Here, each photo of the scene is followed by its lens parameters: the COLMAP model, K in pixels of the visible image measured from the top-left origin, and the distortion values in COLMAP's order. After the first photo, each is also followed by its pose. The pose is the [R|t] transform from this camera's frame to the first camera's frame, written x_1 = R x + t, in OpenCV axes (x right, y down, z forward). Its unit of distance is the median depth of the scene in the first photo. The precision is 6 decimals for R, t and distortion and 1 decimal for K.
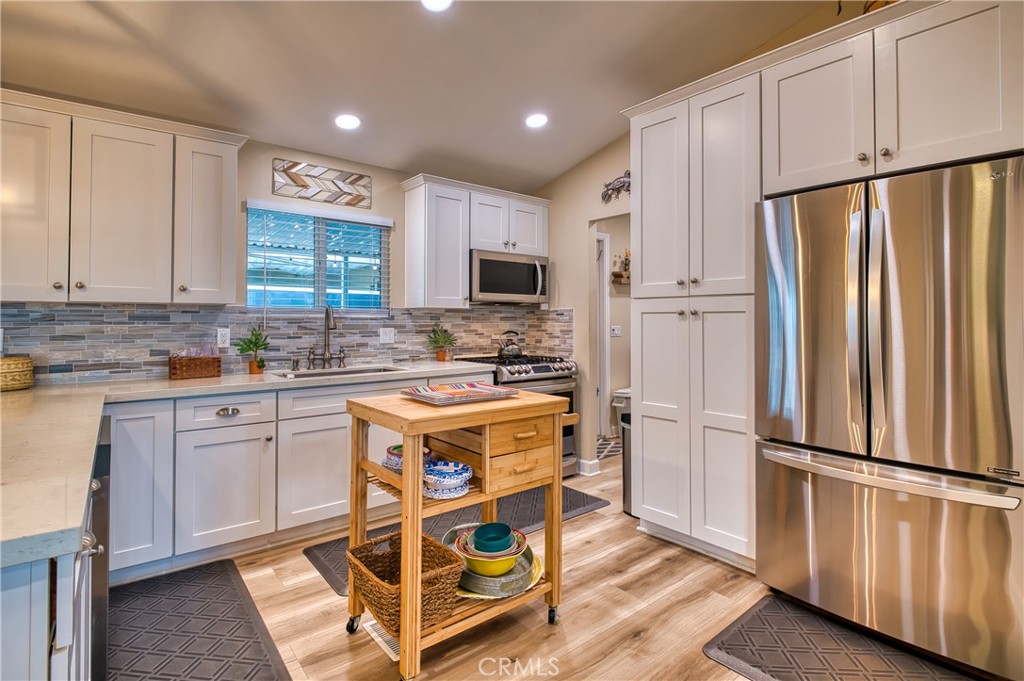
lens RADIAL K [[497.5, 0, 518.9], [0, 497.5, 311.8], [0, 0, 1]] dist [-0.009919, -0.007356]
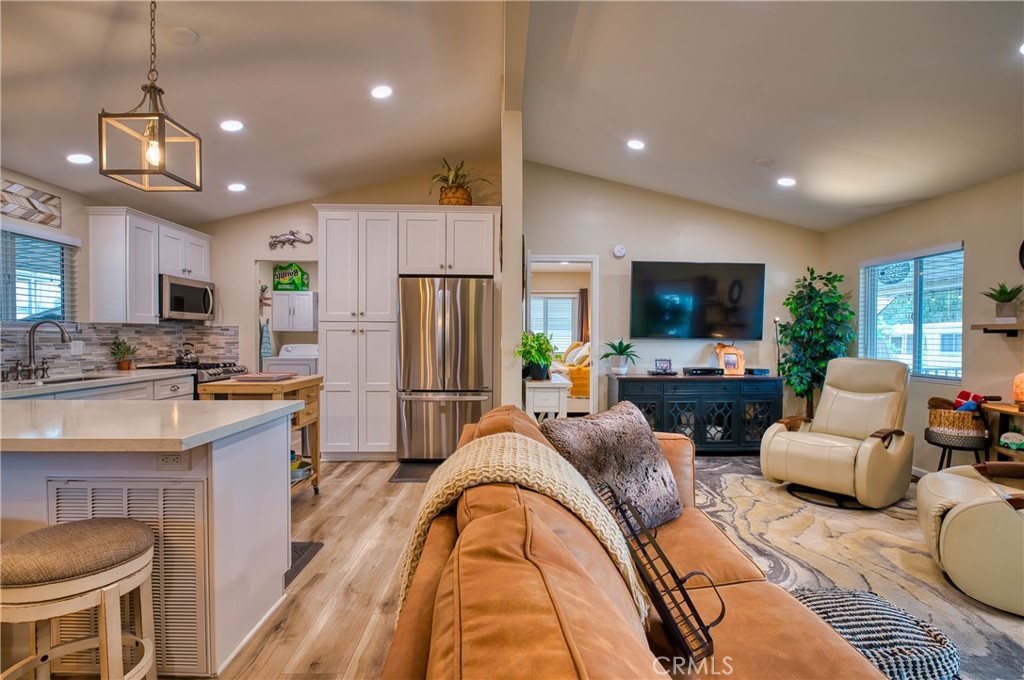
lens RADIAL K [[497.5, 0, 520.1], [0, 497.5, 346.3], [0, 0, 1]] dist [-0.009919, -0.007356]
pose [[0.607664, -0.014267, 0.794066, -0.576893], [-0.017852, 0.999341, 0.031616, -0.007104], [-0.793994, -0.033388, 0.607009, -0.451844]]
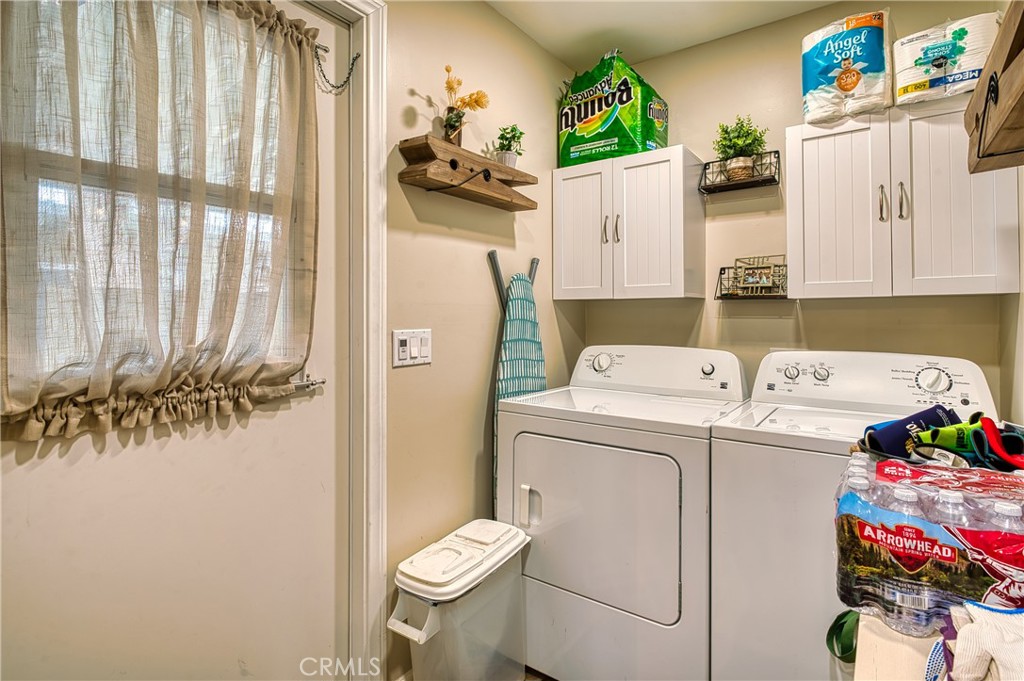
lens RADIAL K [[497.5, 0, 518.3], [0, 497.5, 315.1], [0, 0, 1]] dist [-0.009919, -0.007356]
pose [[0.968266, -0.000284, 0.249923, 0.290185], [-0.003627, 0.999878, 0.015189, 0.024408], [-0.249897, -0.015613, 0.968147, 1.118900]]
